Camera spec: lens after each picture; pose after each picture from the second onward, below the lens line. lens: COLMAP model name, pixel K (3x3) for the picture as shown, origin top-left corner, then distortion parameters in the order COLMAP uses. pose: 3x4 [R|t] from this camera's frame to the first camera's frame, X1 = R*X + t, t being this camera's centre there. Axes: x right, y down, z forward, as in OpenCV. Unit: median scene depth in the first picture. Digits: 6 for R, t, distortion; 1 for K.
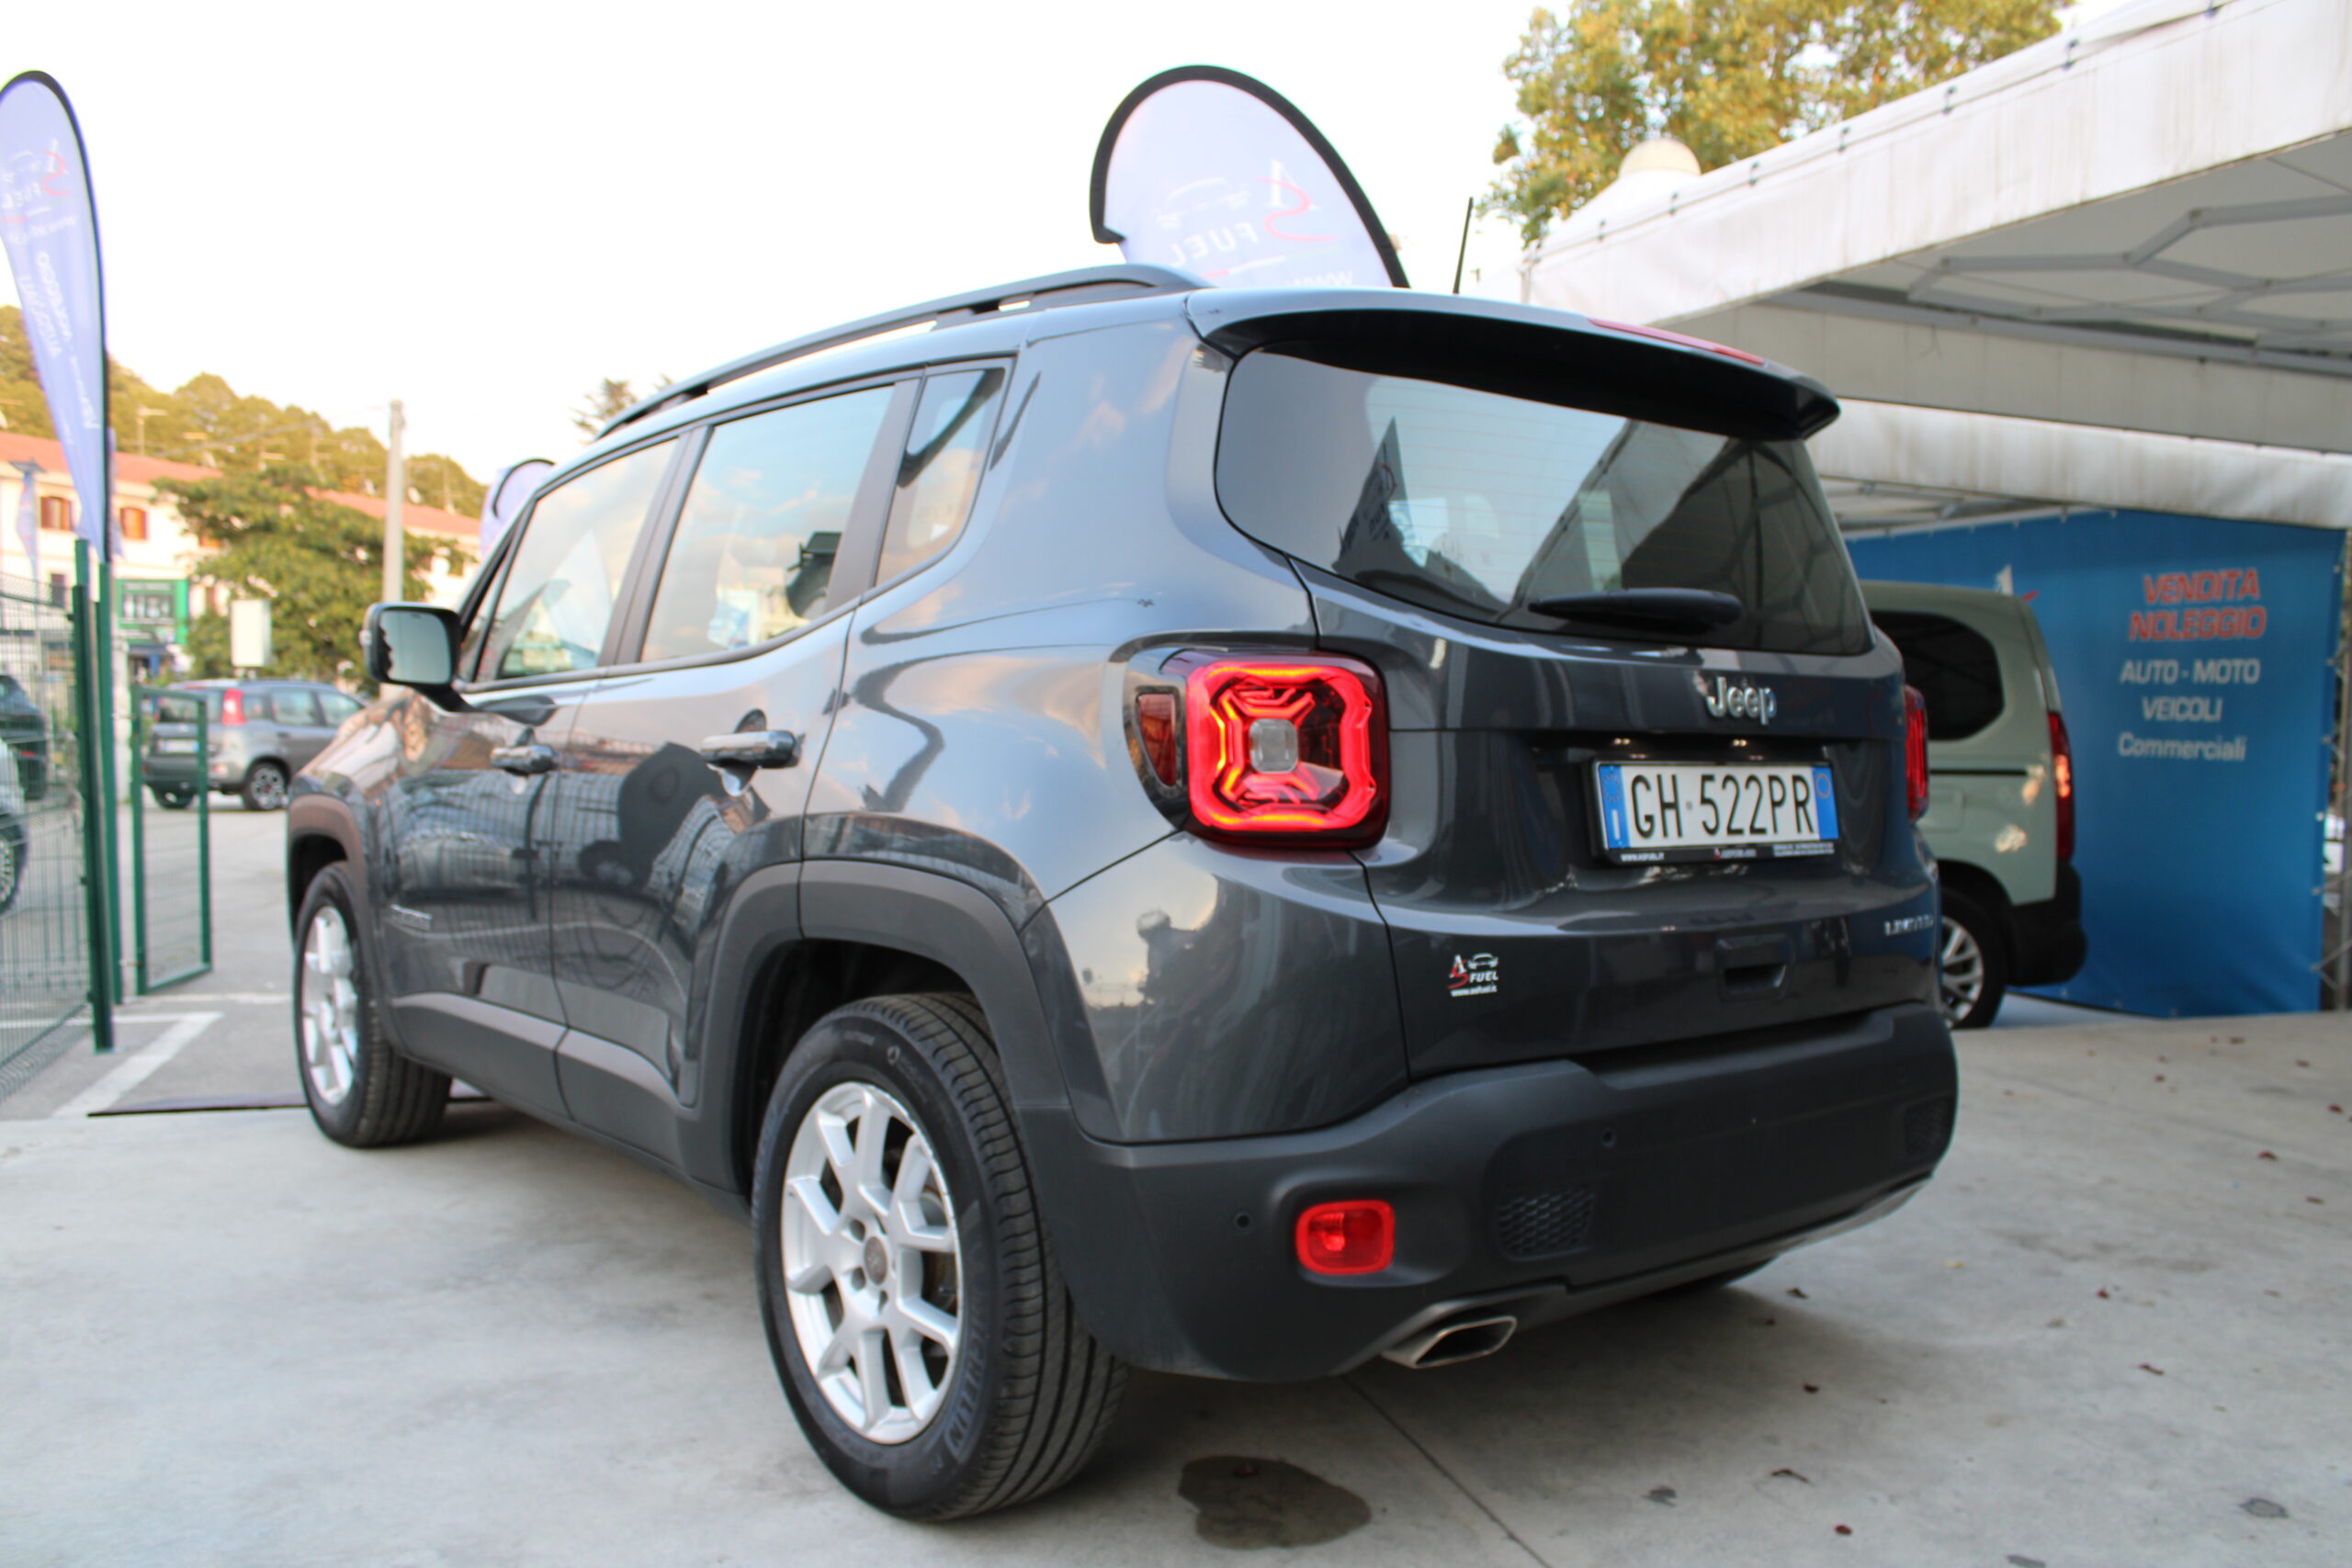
lens RADIAL K [[1915.8, 0, 1206.6], [0, 1915.8, 839.7], [0, 0, 1]] dist [-0.158515, 0.118666]
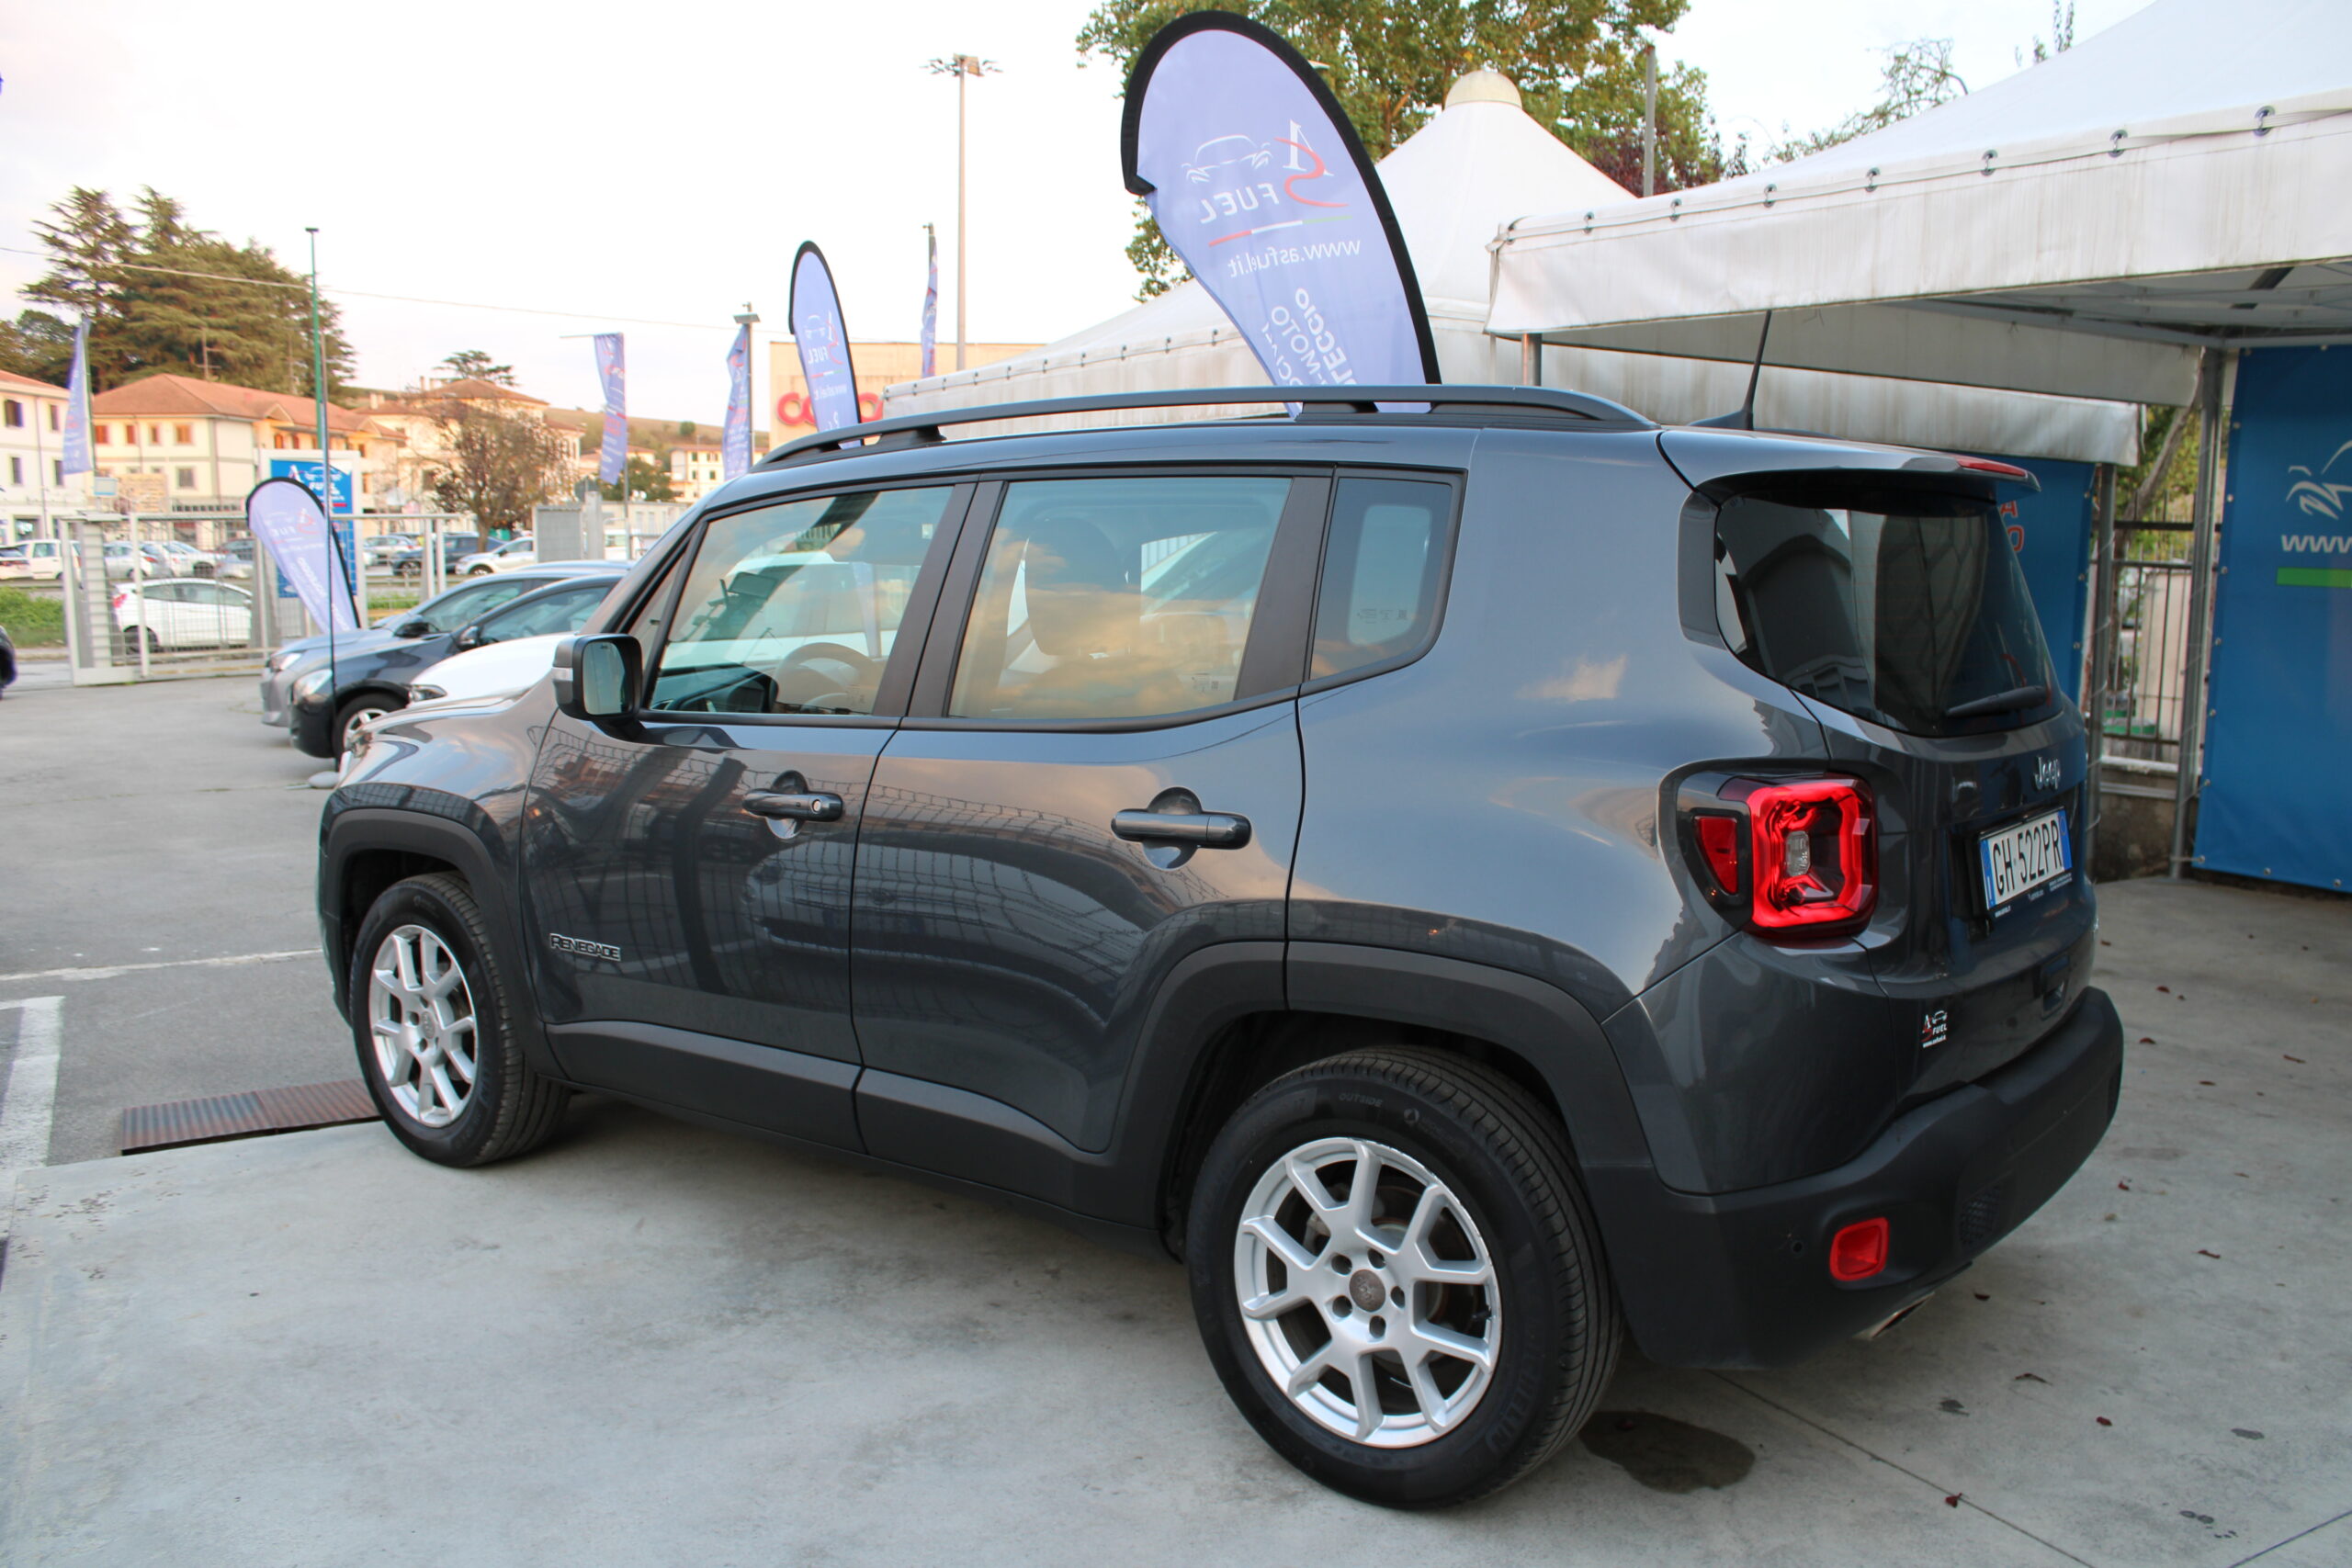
lens RADIAL K [[1941.4, 0, 1174.5], [0, 1941.4, 826.4], [0, 0, 1]] dist [-0.131343, 0.061325]
pose [[0.975519, -0.044020, 0.215464, -0.509271], [0.026123, 0.996020, 0.085216, -0.150699], [-0.218358, -0.077501, 0.972786, -0.068890]]
